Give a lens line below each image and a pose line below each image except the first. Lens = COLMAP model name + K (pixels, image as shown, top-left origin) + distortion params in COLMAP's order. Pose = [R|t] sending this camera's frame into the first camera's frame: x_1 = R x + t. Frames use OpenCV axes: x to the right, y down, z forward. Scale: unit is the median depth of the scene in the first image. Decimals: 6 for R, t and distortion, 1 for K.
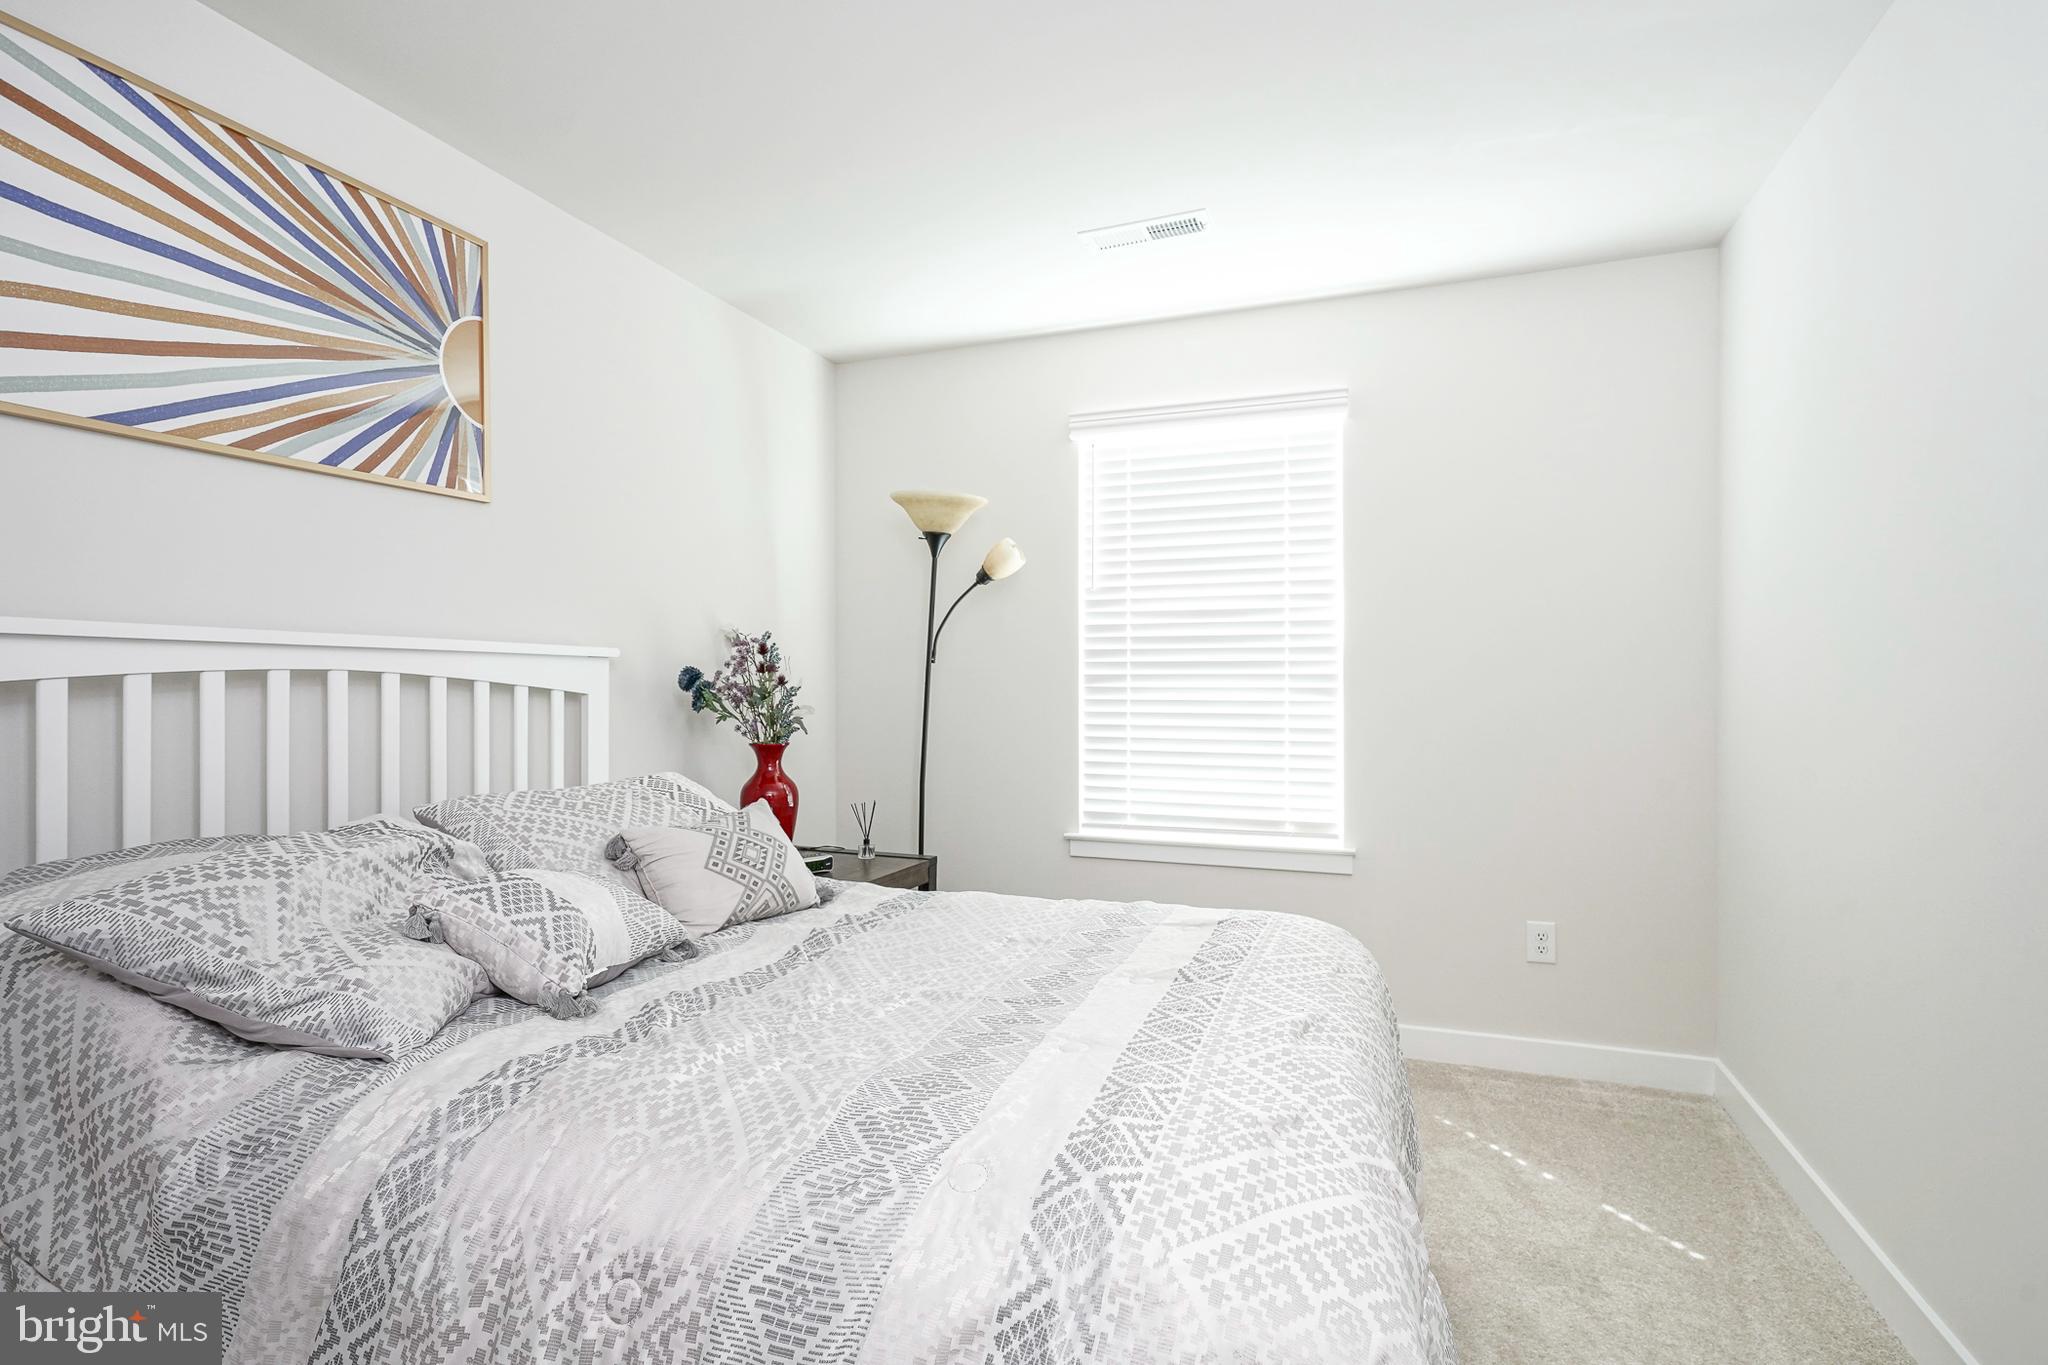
lens RADIAL K [[999.2, 0, 1022.9], [0, 999.2, 686.4], [0, 0, 1]] dist [-0.006428, 0.002440]
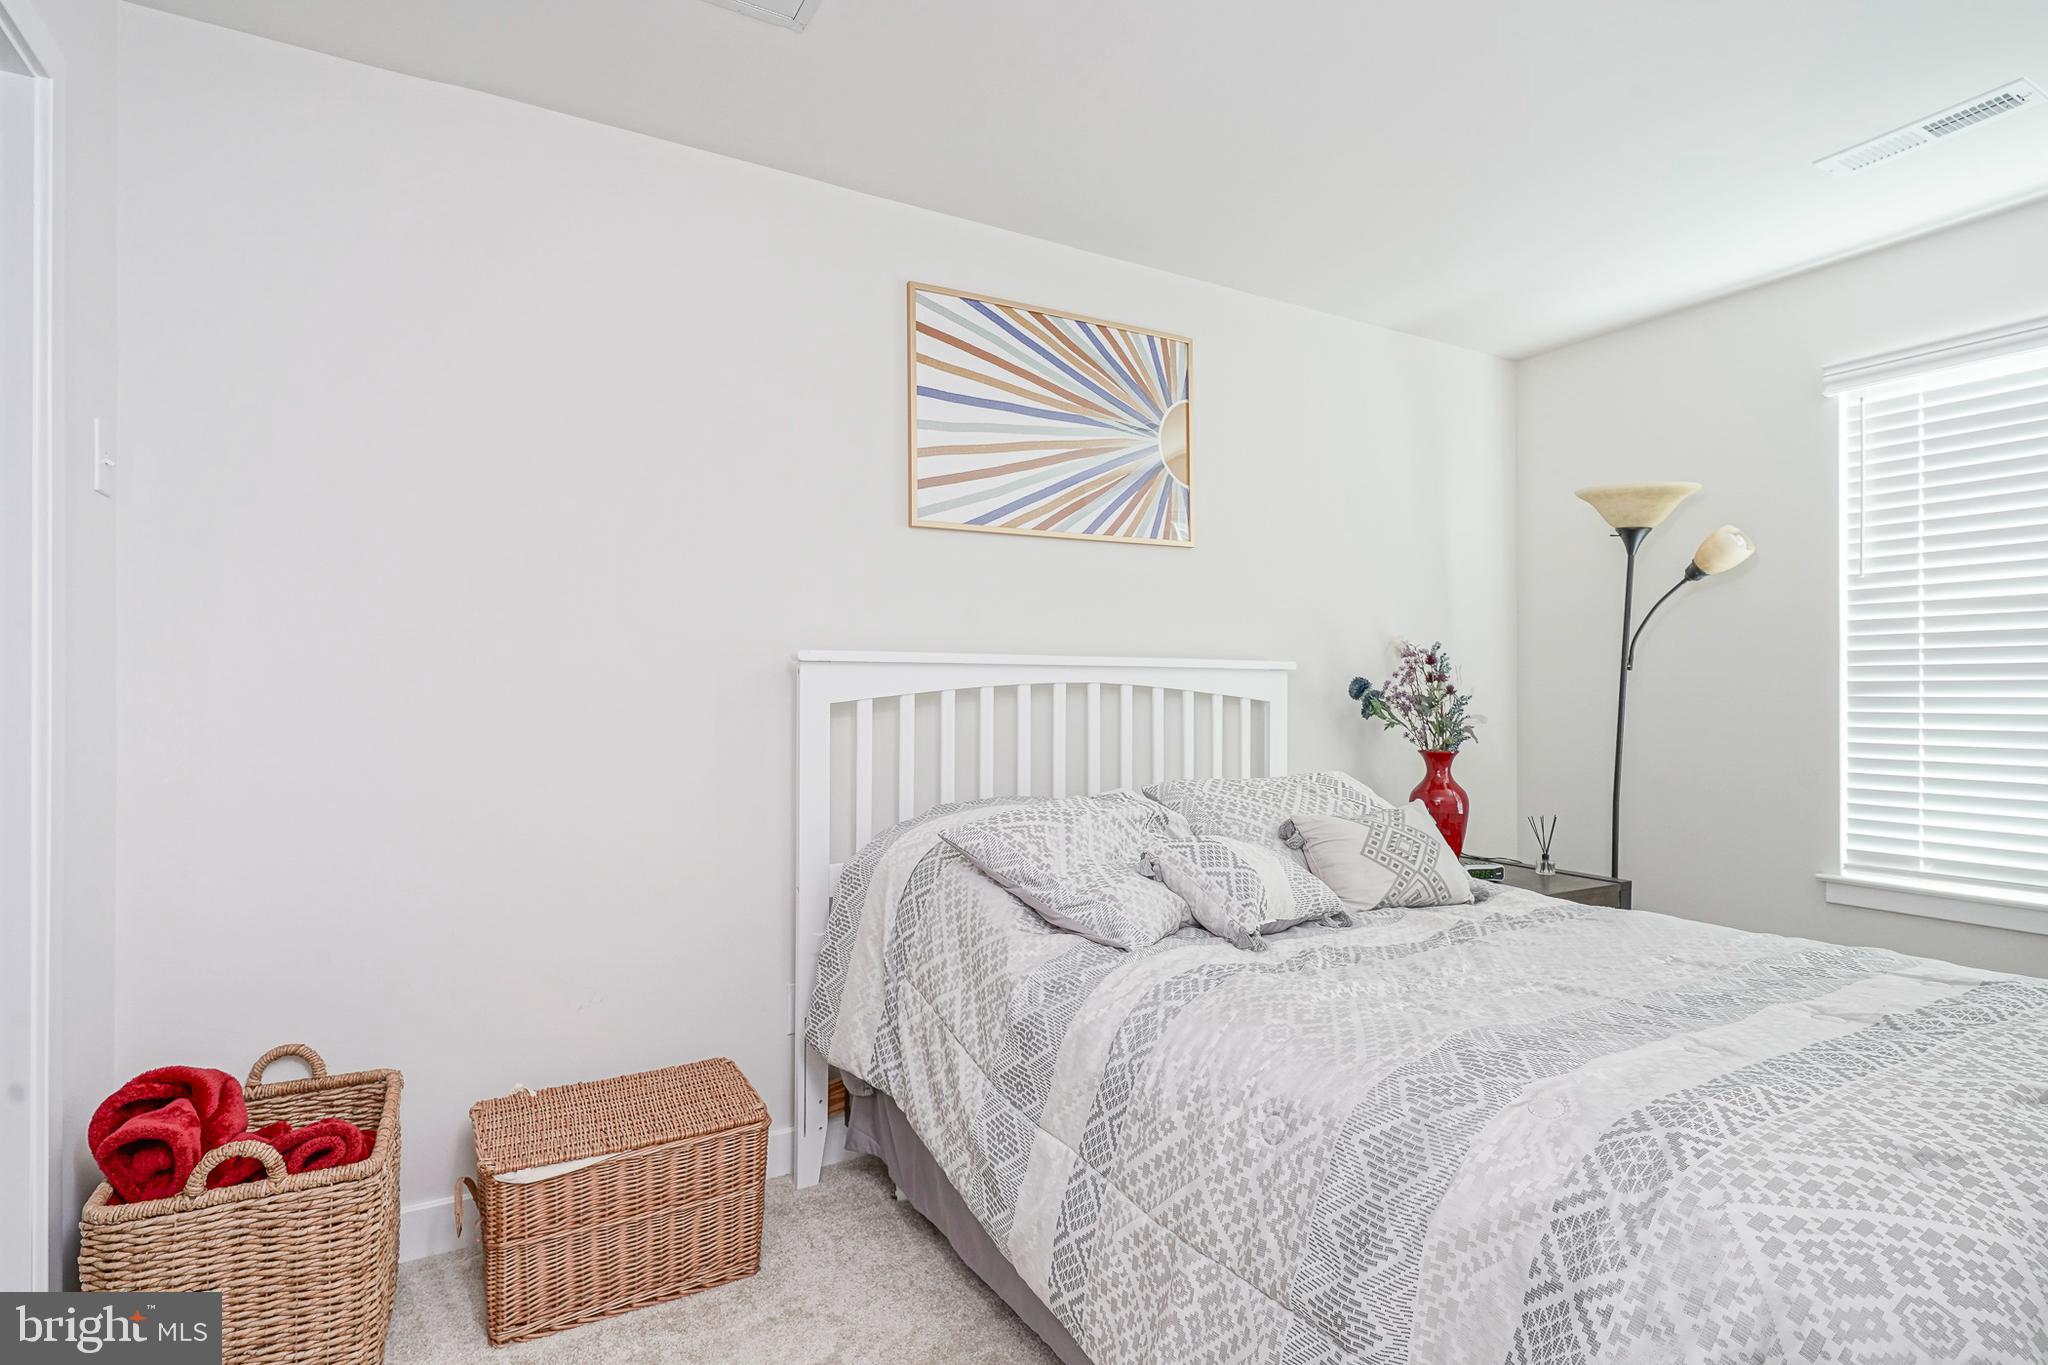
lens RADIAL K [[999.2, 0, 1022.9], [0, 999.2, 686.4], [0, 0, 1]] dist [-0.006428, 0.002440]
pose [[0.787882, -0.003713, -0.615815, 0.123856], [-0.001508, 0.999967, -0.007959, -0.001539], [0.615824, 0.007199, 0.787851, -0.217077]]
